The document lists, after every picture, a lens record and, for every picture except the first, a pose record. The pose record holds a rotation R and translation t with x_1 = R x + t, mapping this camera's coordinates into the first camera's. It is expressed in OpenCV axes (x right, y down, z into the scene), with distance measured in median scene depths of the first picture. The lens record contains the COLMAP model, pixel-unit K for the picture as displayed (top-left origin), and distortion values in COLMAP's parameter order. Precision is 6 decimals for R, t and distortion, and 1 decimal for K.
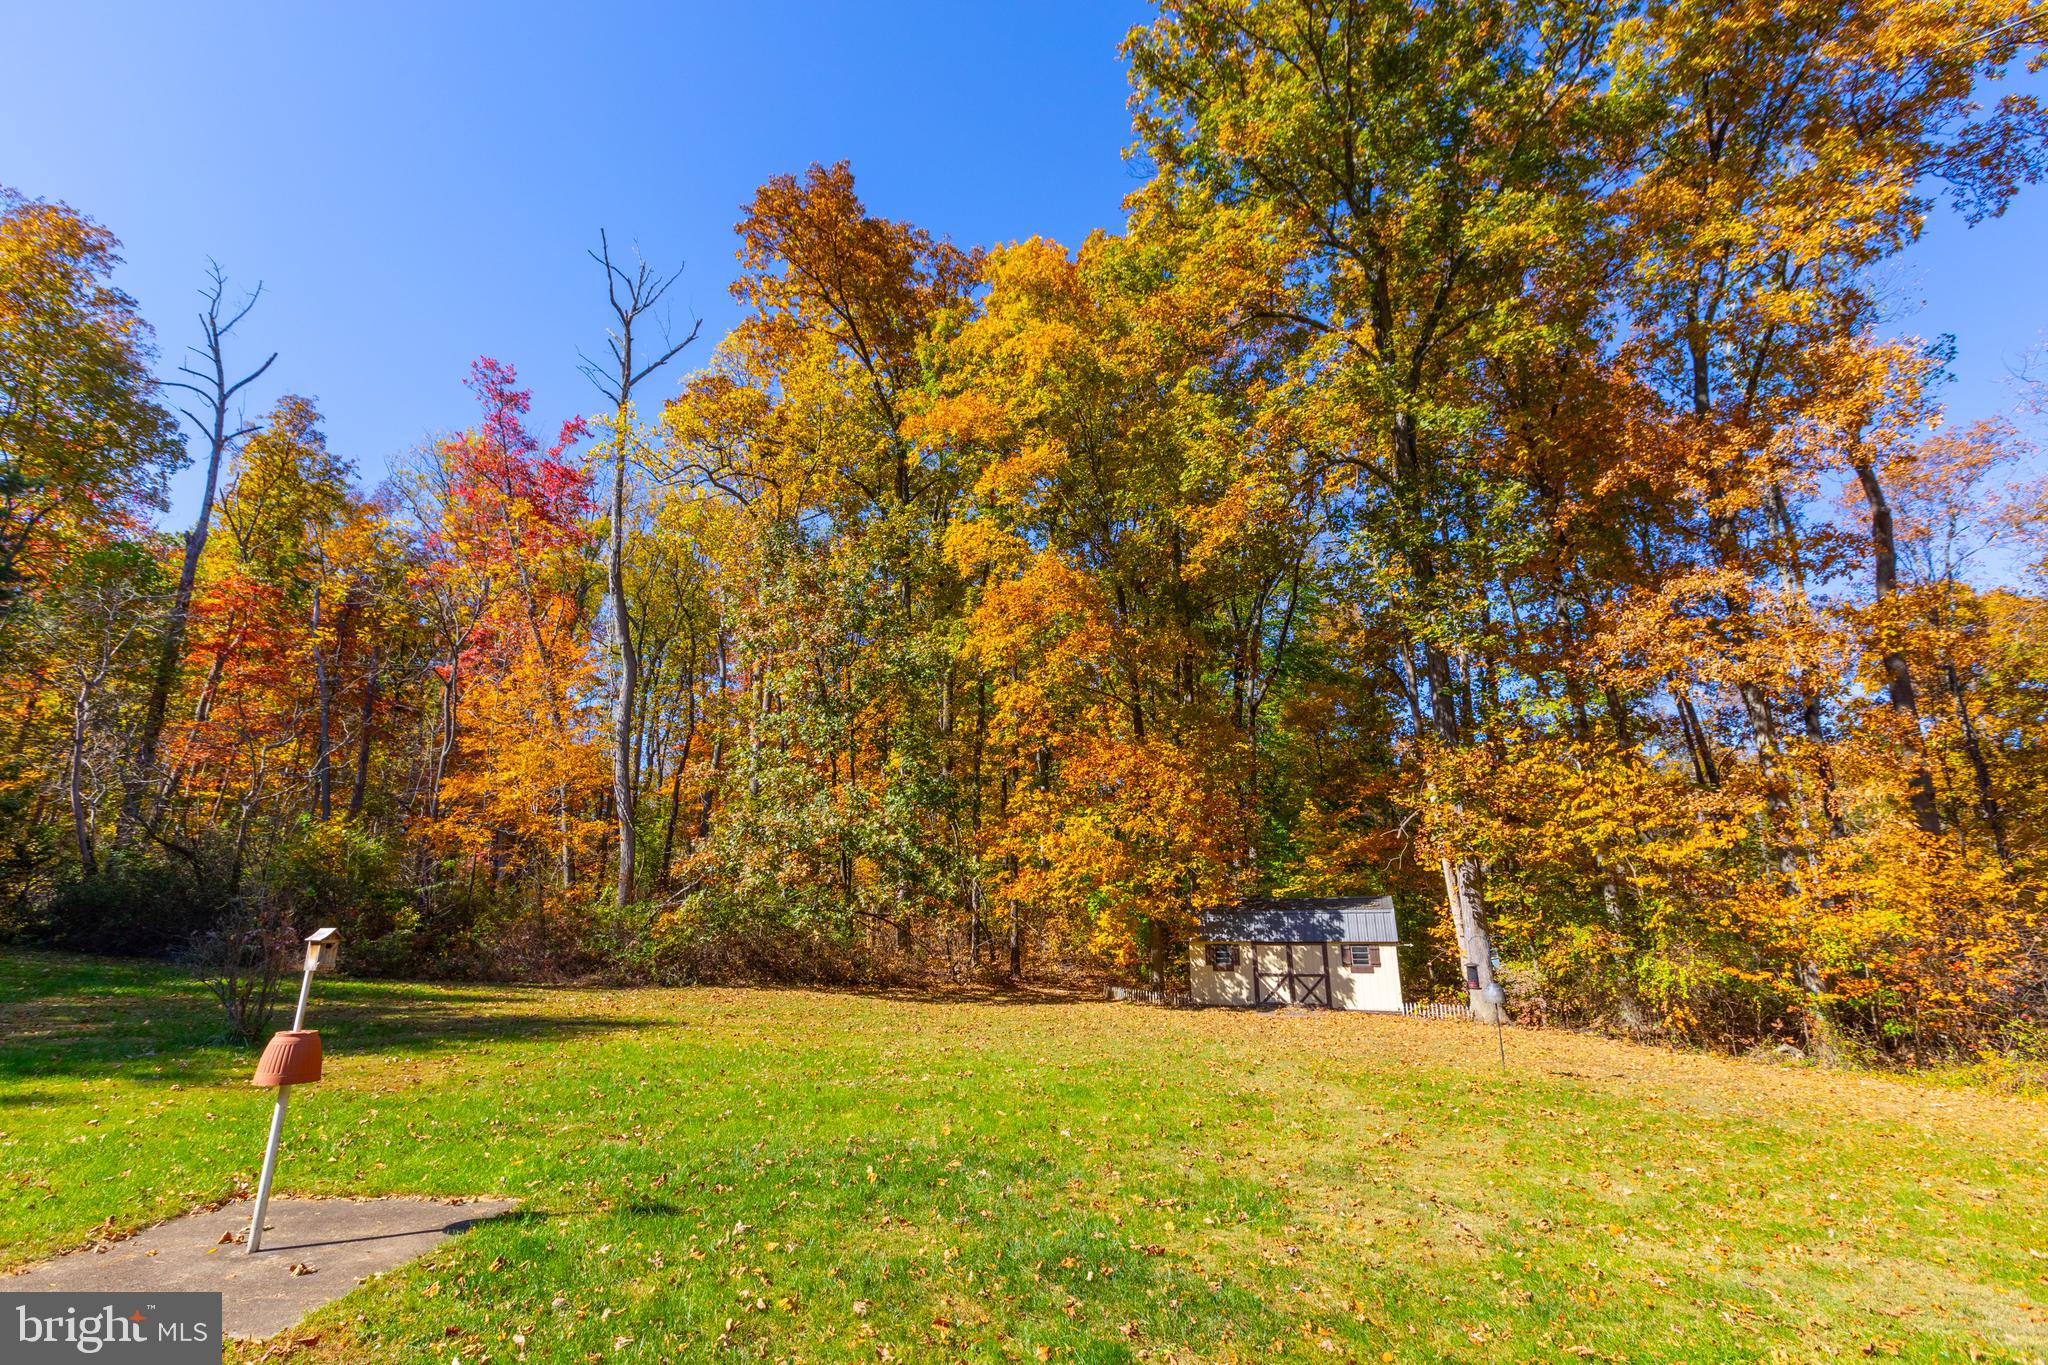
lens RADIAL K [[905.4, 0, 1018.7], [0, 905.4, 676.7], [0, 0, 1]] dist [0.000678, -0.000701]
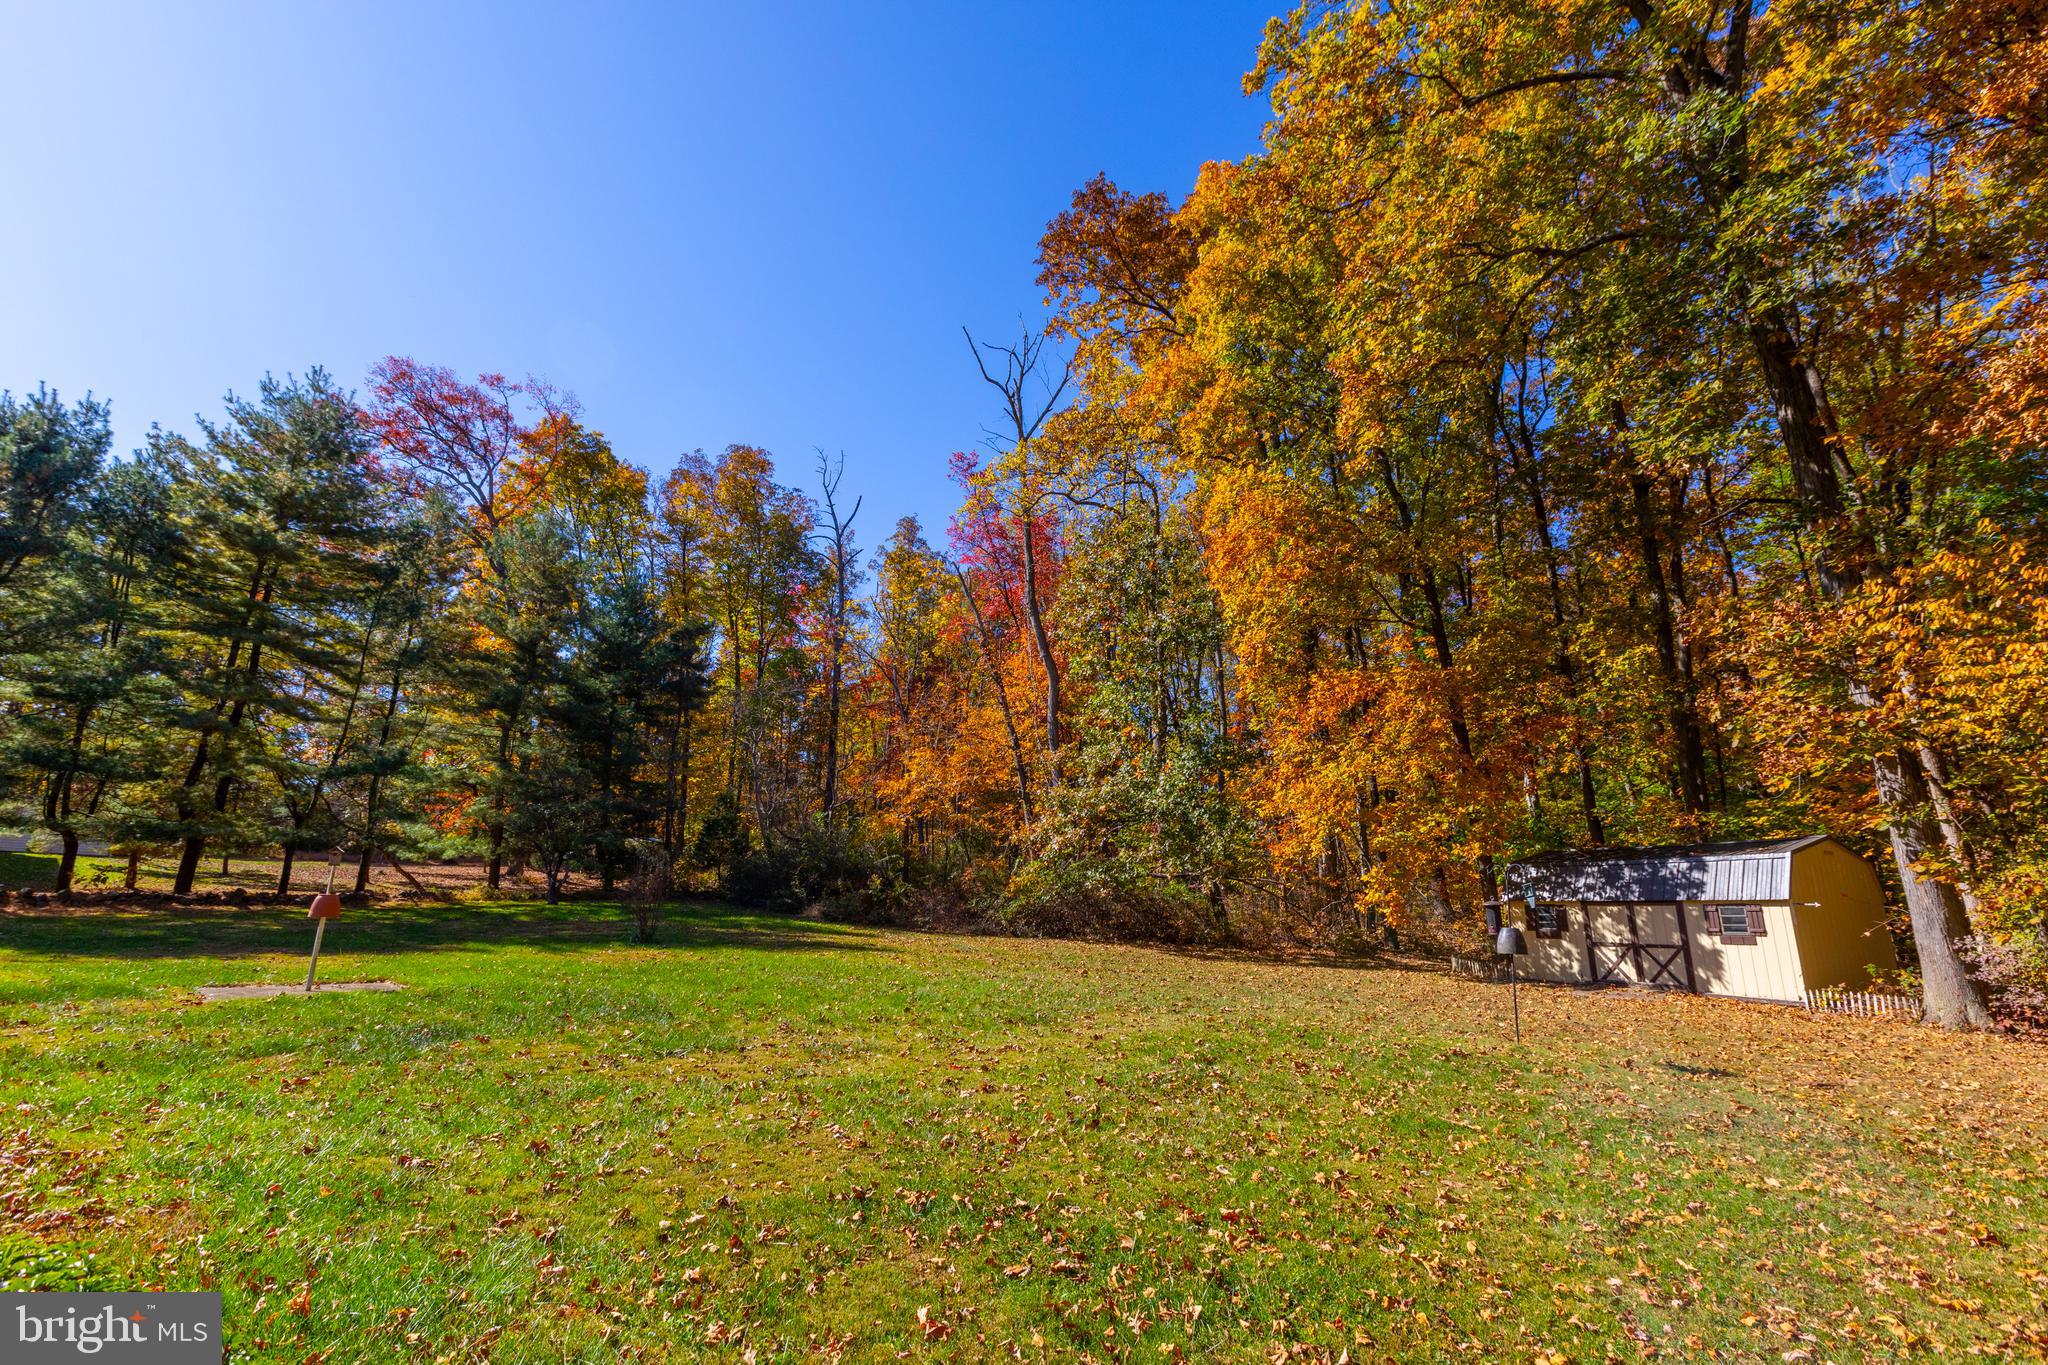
lens RADIAL K [[905.4, 0, 1018.7], [0, 905.4, 676.7], [0, 0, 1]] dist [0.000678, -0.000701]
pose [[0.740621, -0.158427, -0.652979, 0.443173], [0.165898, 0.984835, -0.050778, 0.065457], [0.651121, -0.070721, 0.755672, 0.121804]]
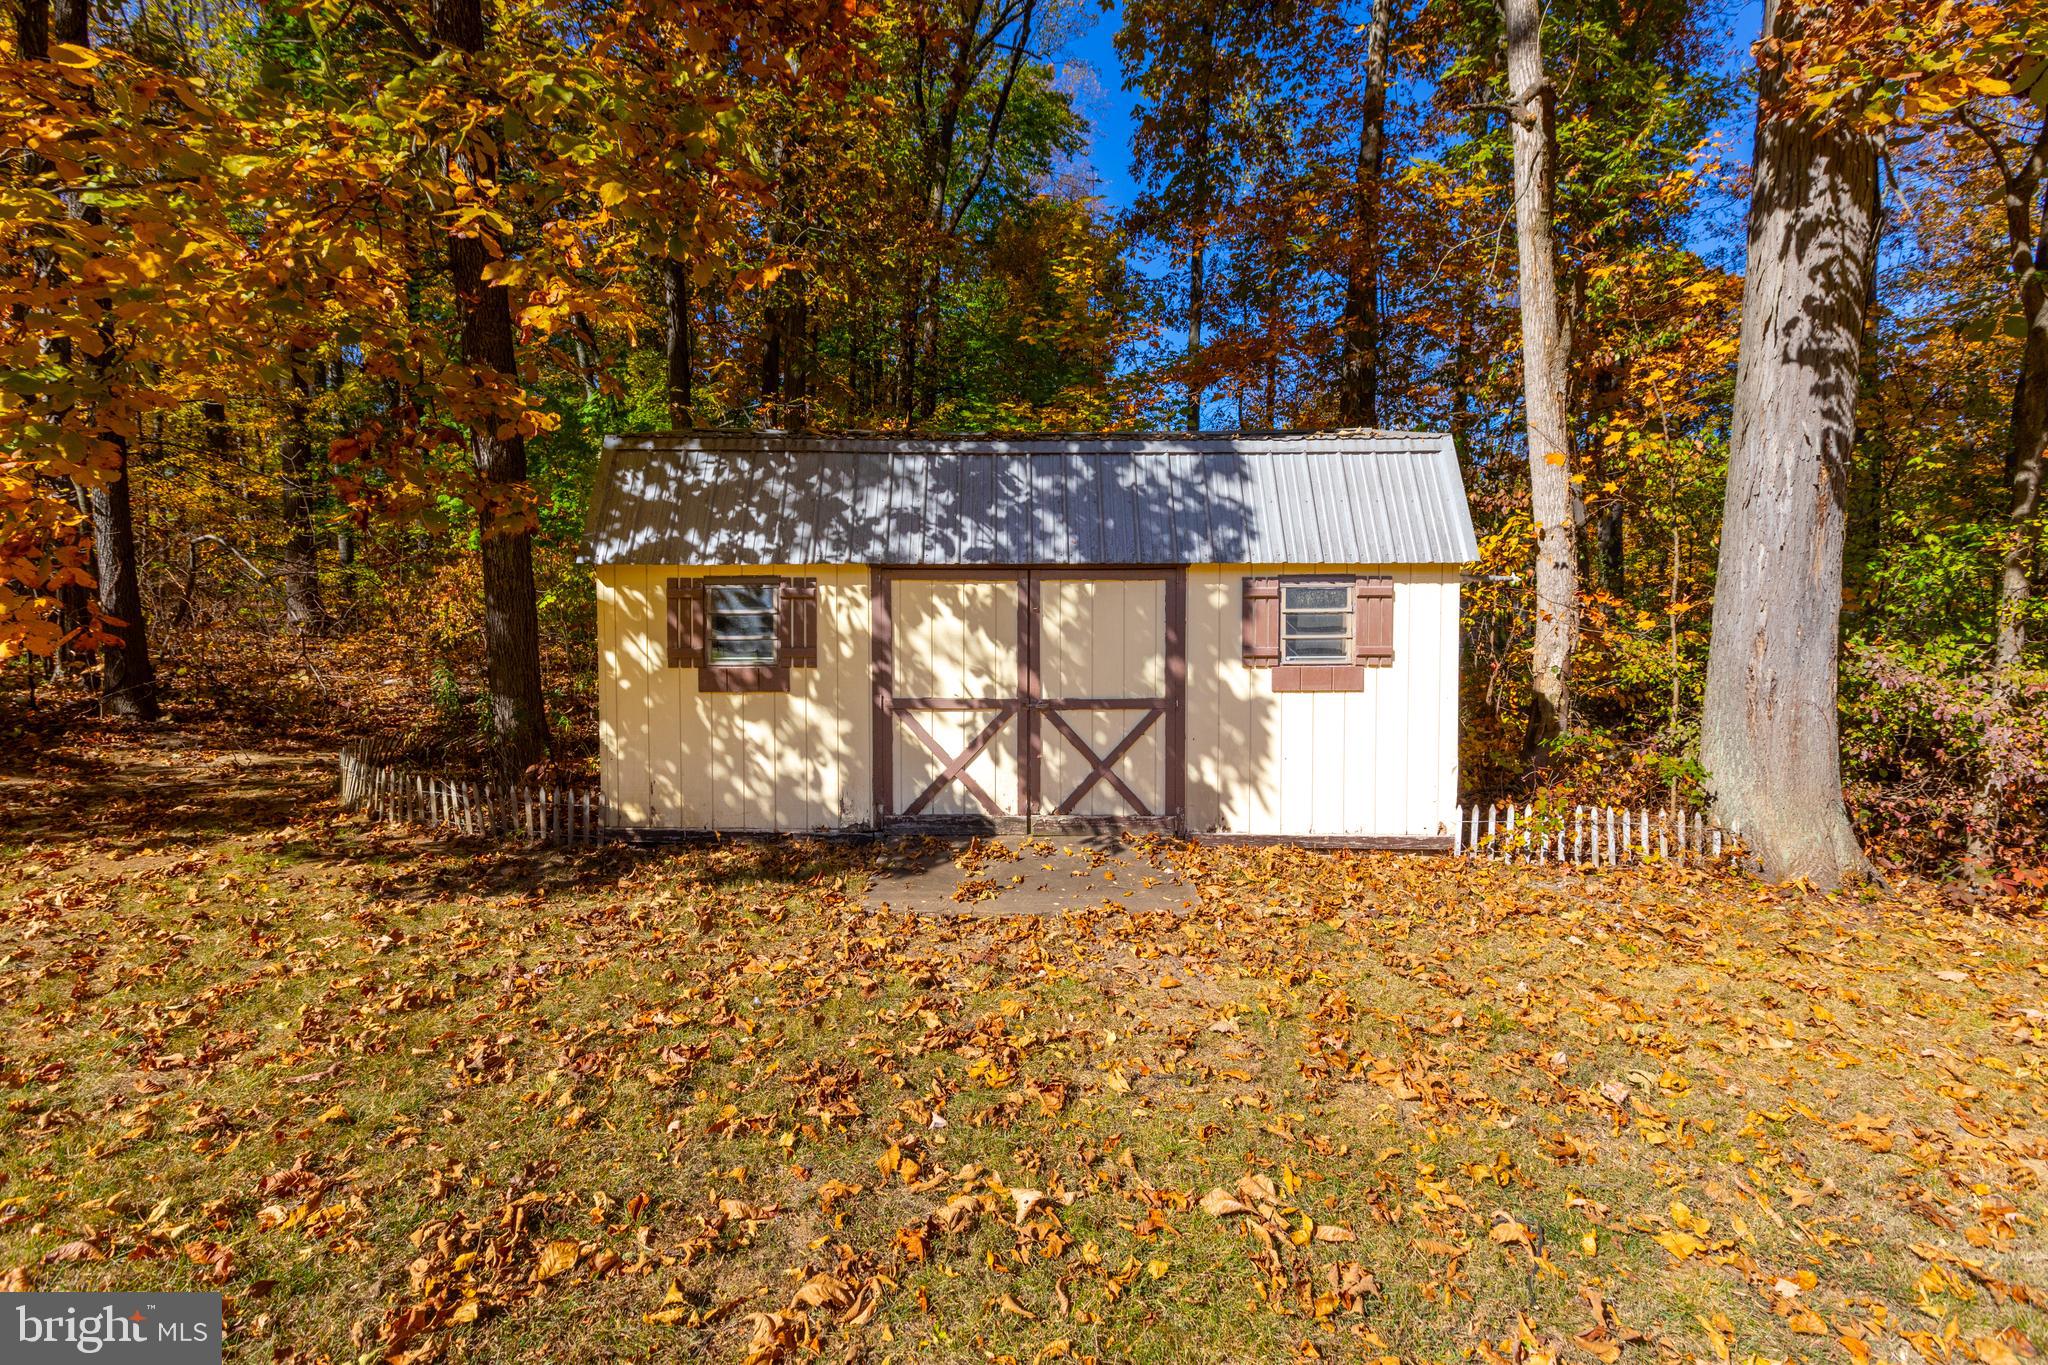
lens RADIAL K [[905.4, 0, 1018.7], [0, 905.4, 676.7], [0, 0, 1]] dist [0.000678, -0.000701]
pose [[0.935242, -0.016357, 0.353632, 0.214367], [-0.095651, 0.950102, 0.296912, 0.252210], [-0.340843, -0.311510, 0.887010, 0.789316]]
